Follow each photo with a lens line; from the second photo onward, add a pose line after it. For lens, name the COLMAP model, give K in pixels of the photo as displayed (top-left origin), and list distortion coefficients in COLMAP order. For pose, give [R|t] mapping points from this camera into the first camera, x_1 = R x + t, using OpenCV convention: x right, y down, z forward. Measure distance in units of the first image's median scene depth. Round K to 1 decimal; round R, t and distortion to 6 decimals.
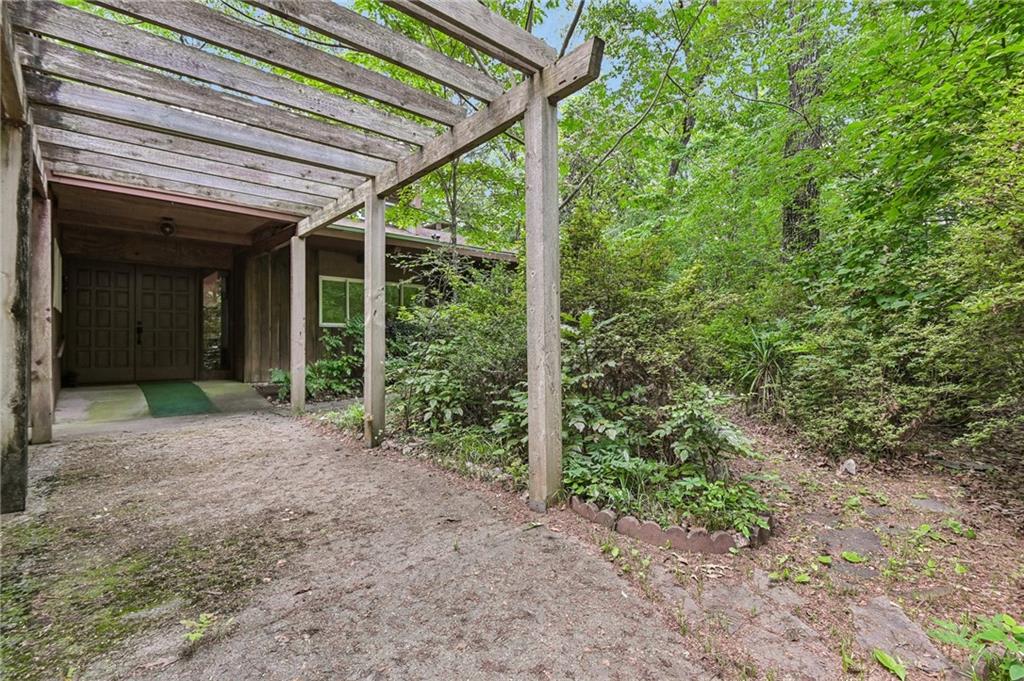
lens RADIAL K [[479.8, 0, 520.6], [0, 479.8, 339.3], [0, 0, 1]] dist [-0.012727, -0.001894]
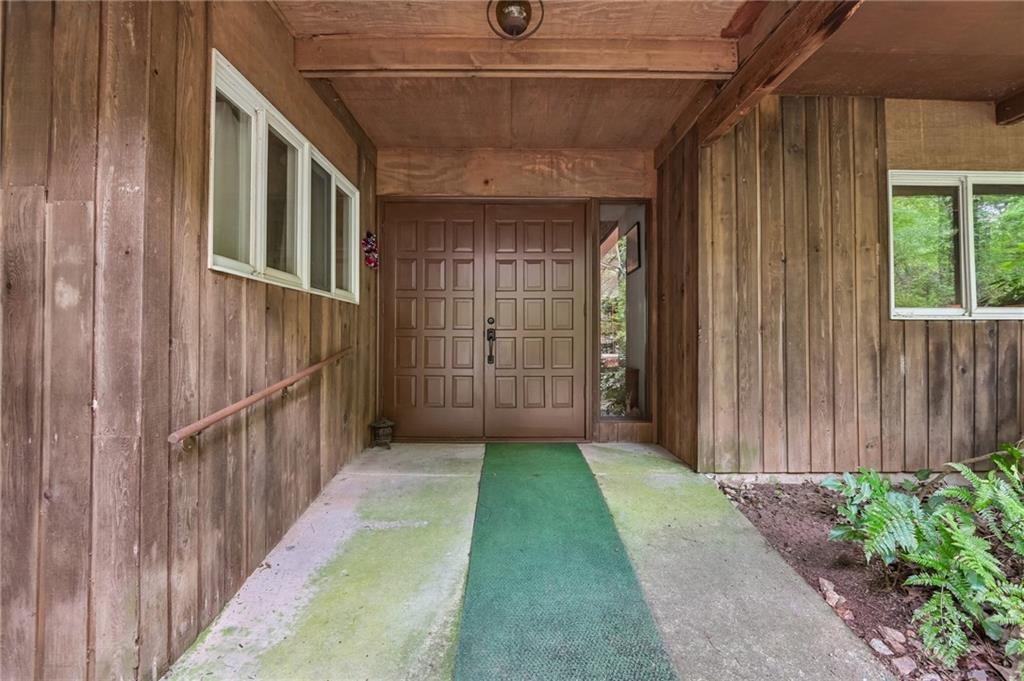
lens RADIAL K [[479.8, 0, 514.1], [0, 479.8, 335.6], [0, 0, 1]] dist [-0.012727, -0.001894]
pose [[0.734840, -0.005492, -0.678218, -0.421883], [0.005953, 0.999981, -0.001648, -0.017060], [0.678214, -0.002827, 0.734859, 0.615820]]
